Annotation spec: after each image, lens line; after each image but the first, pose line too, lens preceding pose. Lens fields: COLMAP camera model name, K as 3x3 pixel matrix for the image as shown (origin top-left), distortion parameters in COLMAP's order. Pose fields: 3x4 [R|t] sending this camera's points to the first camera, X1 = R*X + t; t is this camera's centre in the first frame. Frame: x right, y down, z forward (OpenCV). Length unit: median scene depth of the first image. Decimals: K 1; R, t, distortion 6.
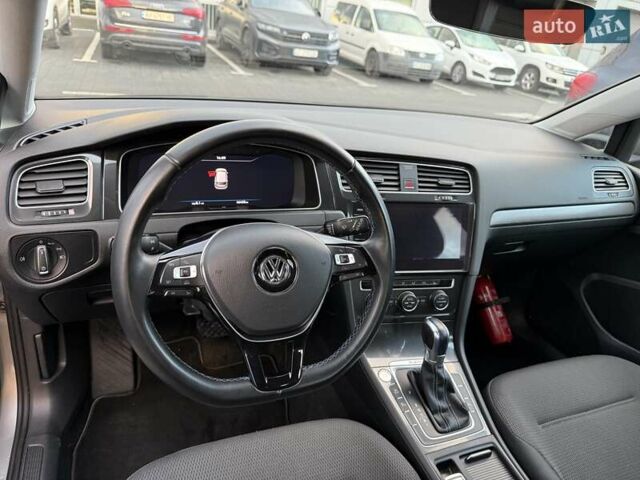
lens RADIAL K [[461.0, 0, 317.2], [0, 461.0, 240.5], [0, 0, 1]] dist [0.008804, -0.005687]
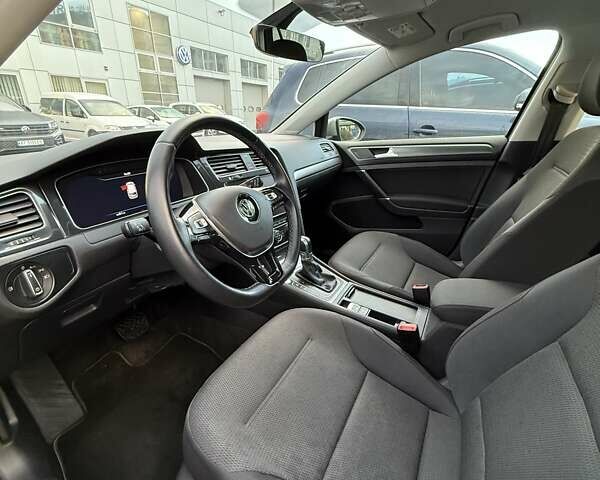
lens RADIAL K [[321.1, 0, 300.1], [0, 321.1, 239.0], [0, 0, 1]] dist [-0.006937, 0.002020]
pose [[0.758408, -0.351866, 0.548642, -0.362301], [0.373491, 0.924465, 0.076605, 0.089599], [-0.534155, 0.146815, 0.832541, 0.033108]]
